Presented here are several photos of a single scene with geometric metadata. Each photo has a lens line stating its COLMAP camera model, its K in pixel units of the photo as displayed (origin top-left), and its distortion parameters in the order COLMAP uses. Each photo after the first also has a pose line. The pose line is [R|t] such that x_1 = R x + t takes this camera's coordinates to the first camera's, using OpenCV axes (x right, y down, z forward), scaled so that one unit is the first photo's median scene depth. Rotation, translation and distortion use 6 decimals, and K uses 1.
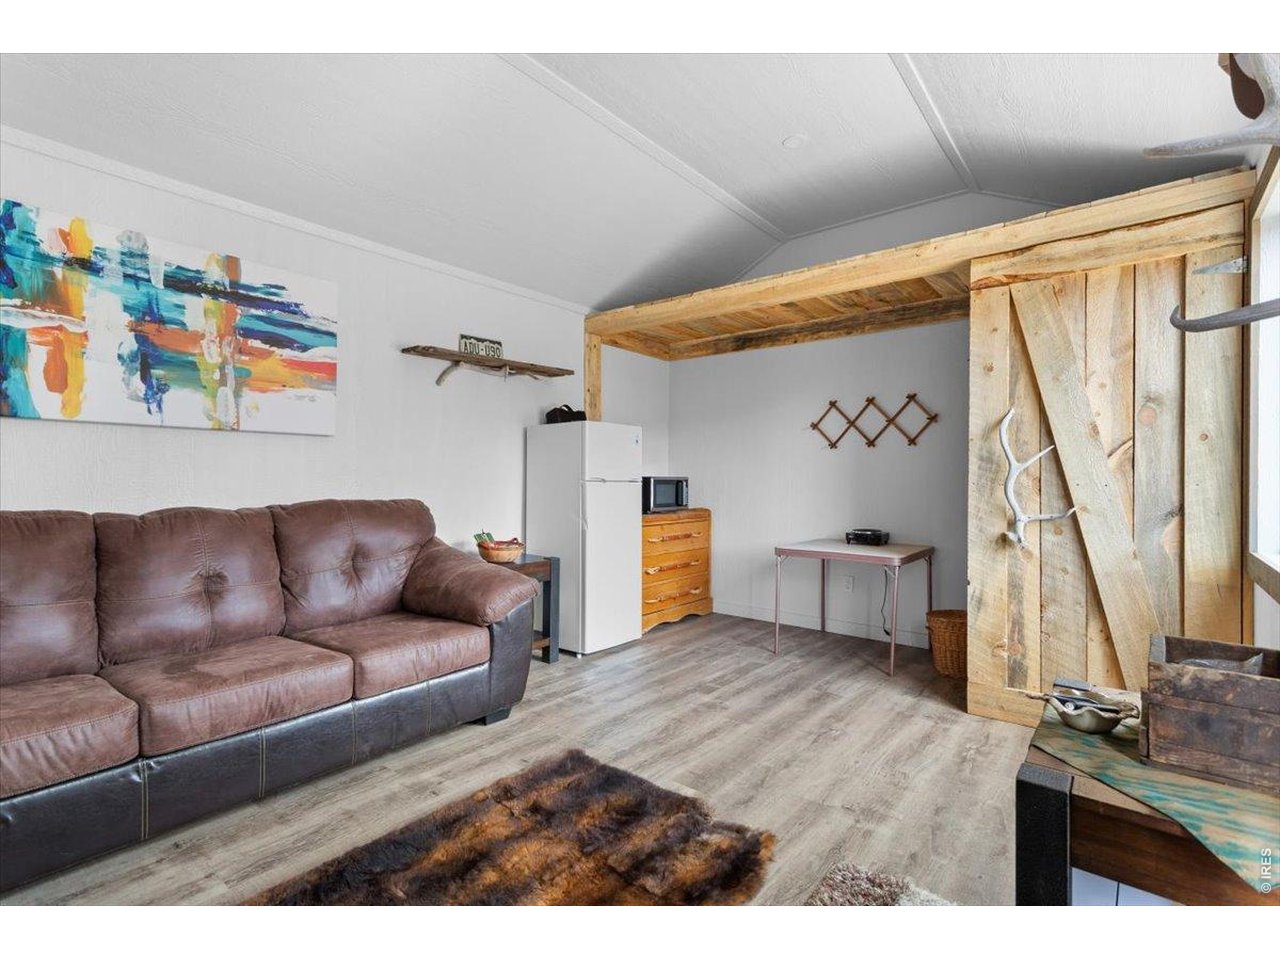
lens RADIAL K [[596.5, 0, 584.8], [0, 596.5, 474.1], [0, 0, 1]] dist [-0.000255, 0.000466]
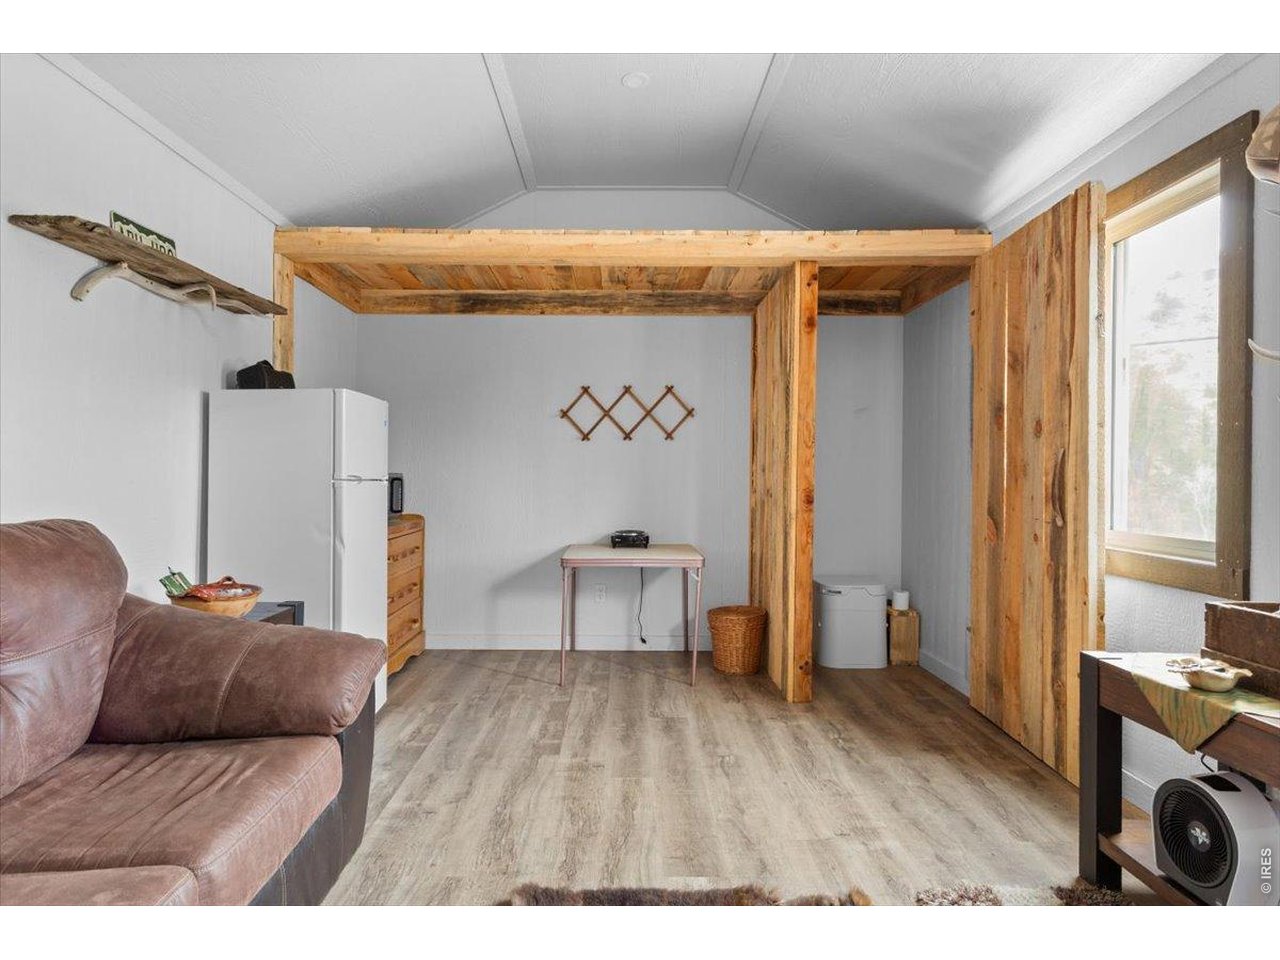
lens RADIAL K [[714.7, 0, 584.9], [0, 714.7, 469.6], [0, 0, 1]] dist [-0.014762, 0.003705]
pose [[0.757860, 0.001578, 0.652416, -0.285191], [-0.002440, 0.999997, 0.000415, -0.000528], [-0.652413, -0.001907, 0.757861, 0.213116]]
